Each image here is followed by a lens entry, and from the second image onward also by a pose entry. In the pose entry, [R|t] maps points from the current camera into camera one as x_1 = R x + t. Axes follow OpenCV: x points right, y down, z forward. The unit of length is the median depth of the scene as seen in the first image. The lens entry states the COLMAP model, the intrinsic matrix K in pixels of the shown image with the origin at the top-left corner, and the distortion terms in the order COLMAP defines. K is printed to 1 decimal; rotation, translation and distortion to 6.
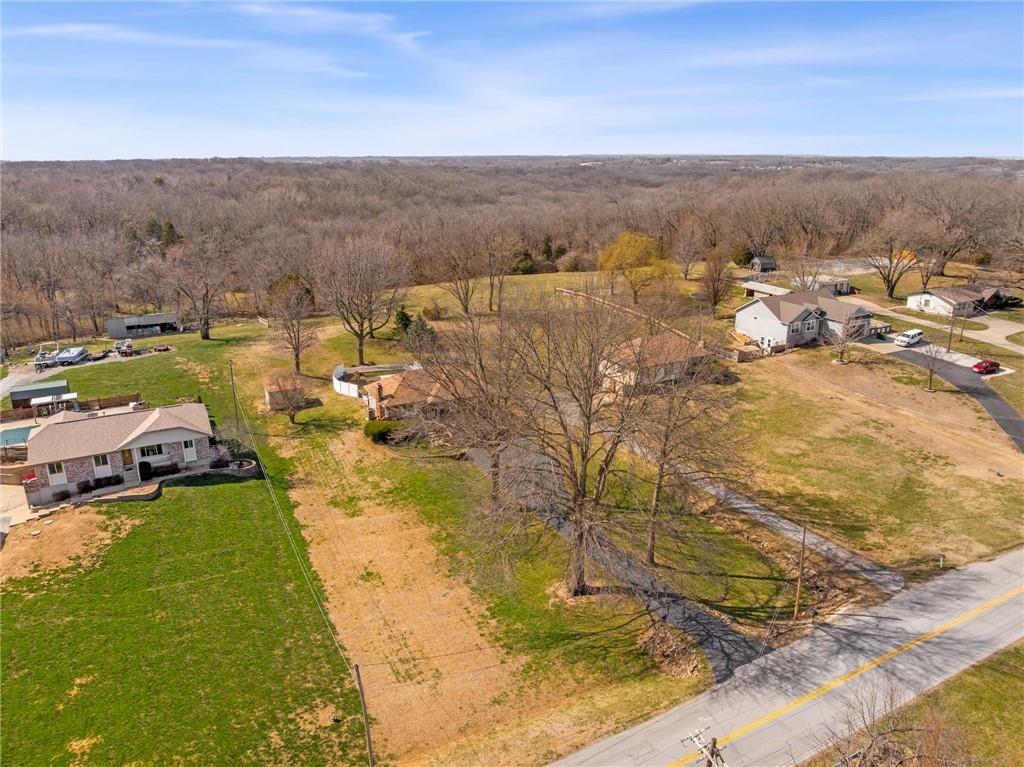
lens RADIAL K [[724.6, 0, 512.0], [0, 724.6, 383.5], [0, 0, 1]] dist [-0.034822, -0.005999]
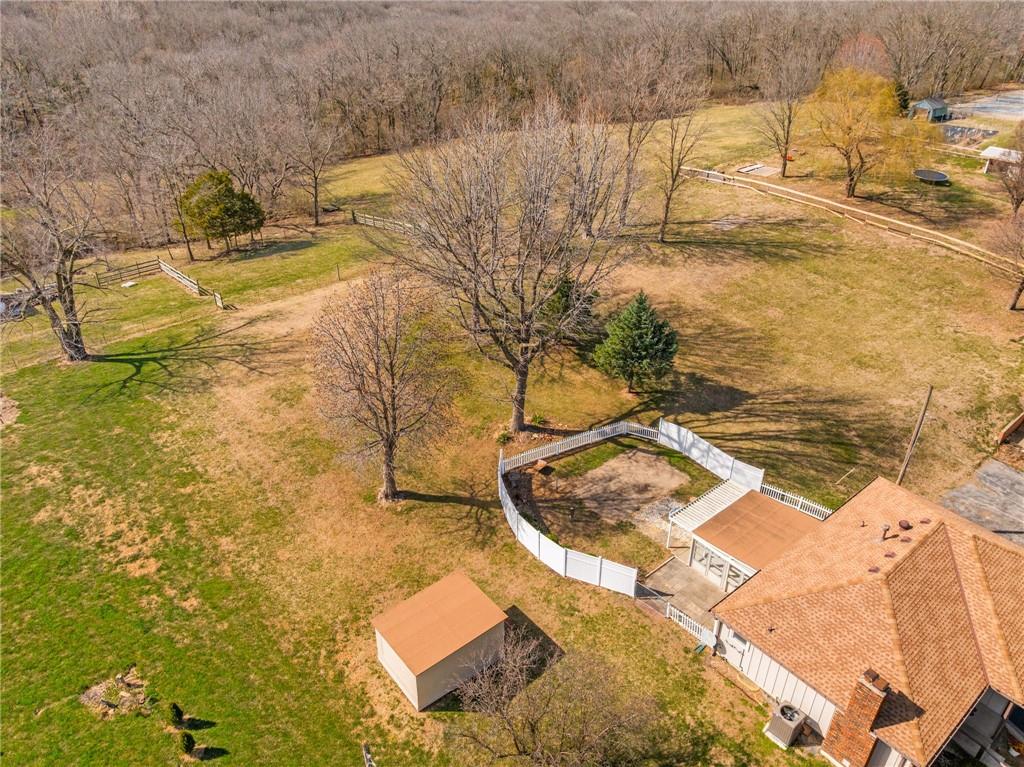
lens RADIAL K [[724.6, 0, 512.0], [0, 724.6, 383.5], [0, 0, 1]] dist [-0.034822, -0.005999]
pose [[0.977508, -0.104601, 0.183129, -0.288938], [0.060385, 0.970796, 0.232182, -0.150624], [-0.202068, -0.215901, 0.955278, 0.614294]]
